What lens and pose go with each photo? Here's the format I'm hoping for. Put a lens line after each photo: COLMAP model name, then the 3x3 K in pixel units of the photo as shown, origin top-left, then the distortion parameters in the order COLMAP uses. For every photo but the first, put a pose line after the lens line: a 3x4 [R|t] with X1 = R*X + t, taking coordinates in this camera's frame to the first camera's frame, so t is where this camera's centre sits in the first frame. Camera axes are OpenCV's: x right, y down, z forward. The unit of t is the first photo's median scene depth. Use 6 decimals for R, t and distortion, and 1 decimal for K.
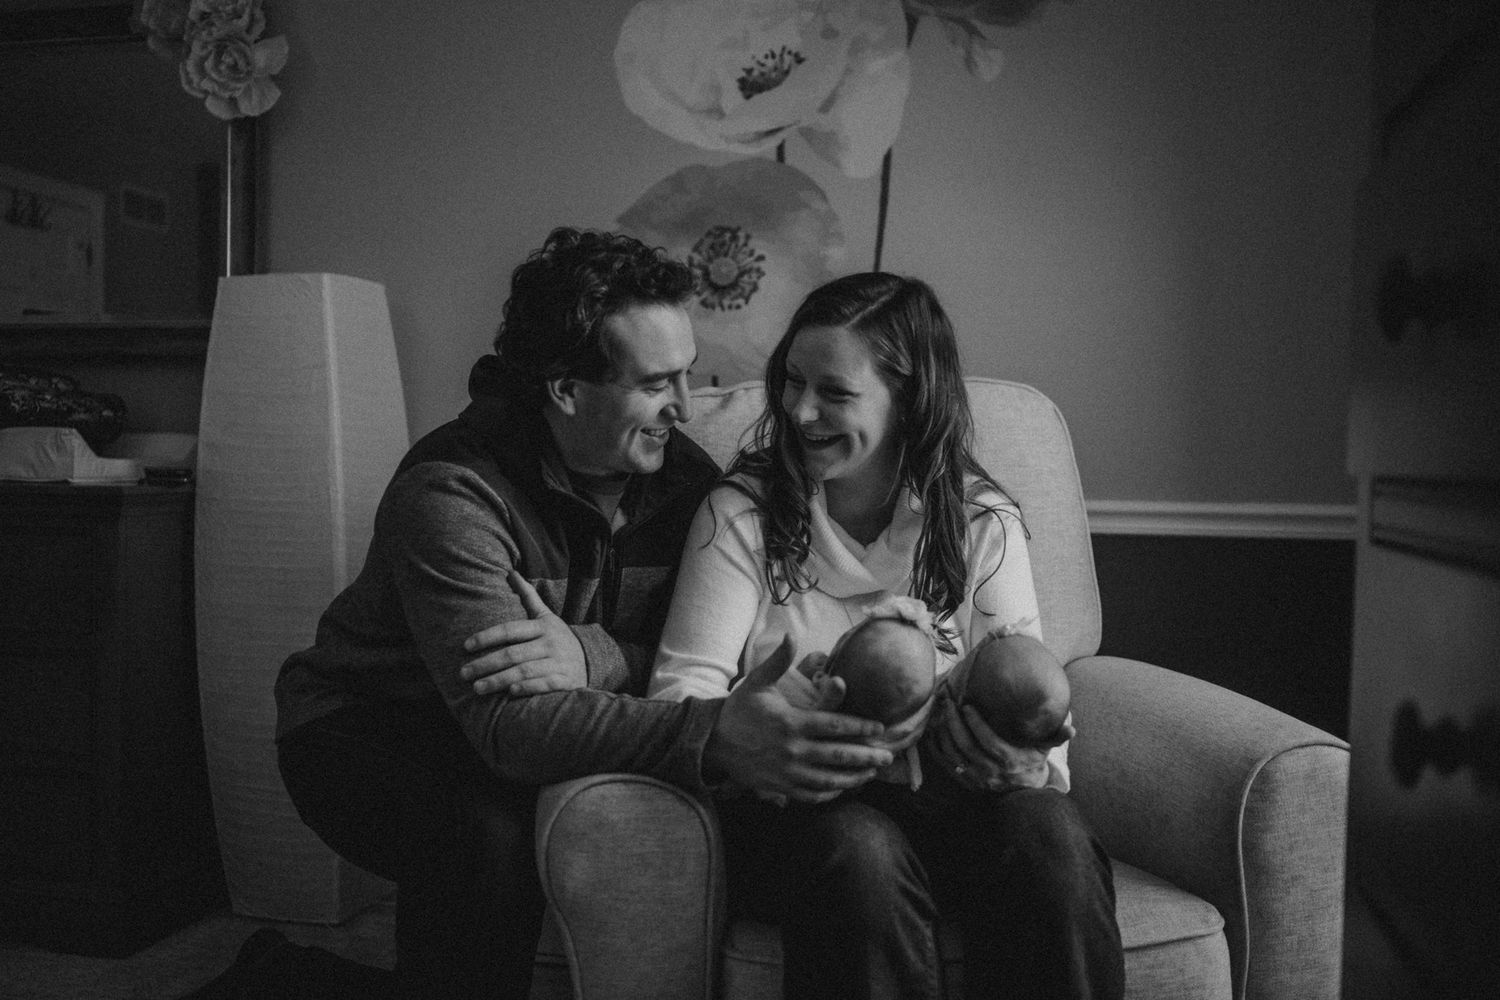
lens RADIAL K [[1419.8, 0, 773.1], [0, 1419.8, 467.4], [0, 0, 1]] dist [0.001813, 0.002310]
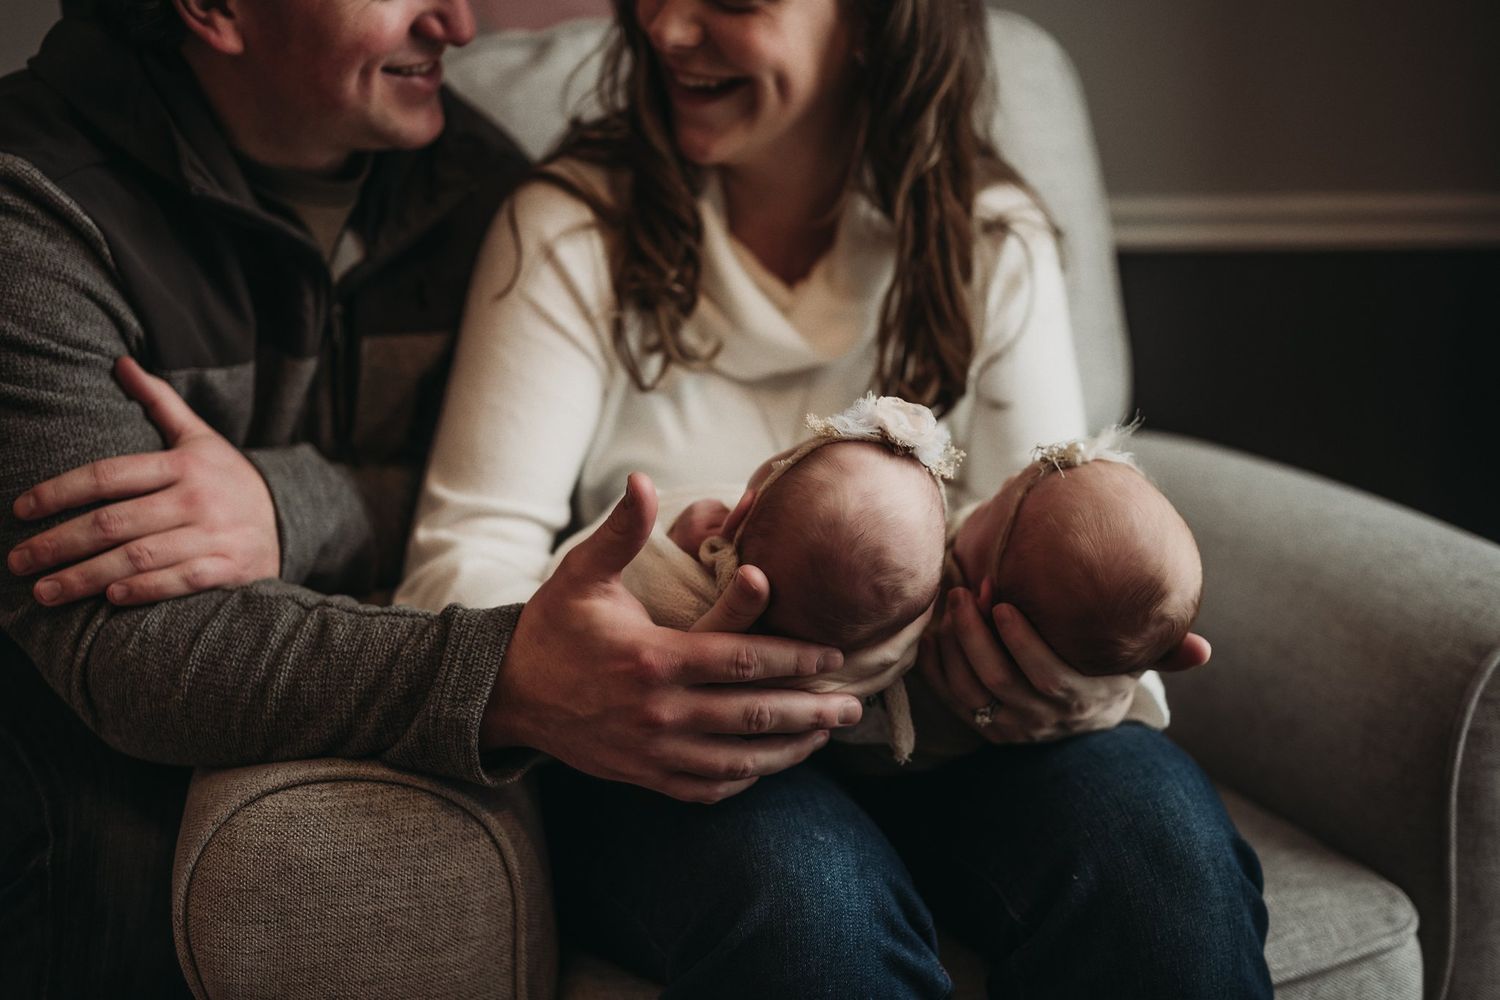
lens RADIAL K [[1419.8, 0, 773.1], [0, 1419.8, 467.4], [0, 0, 1]] dist [0.001813, 0.002310]
pose [[0.997518, -0.036882, 0.059975, 0.023948], [0.024353, 0.979982, 0.197590, 0.016118], [-0.066062, -0.195639, 0.978448, 0.486247]]
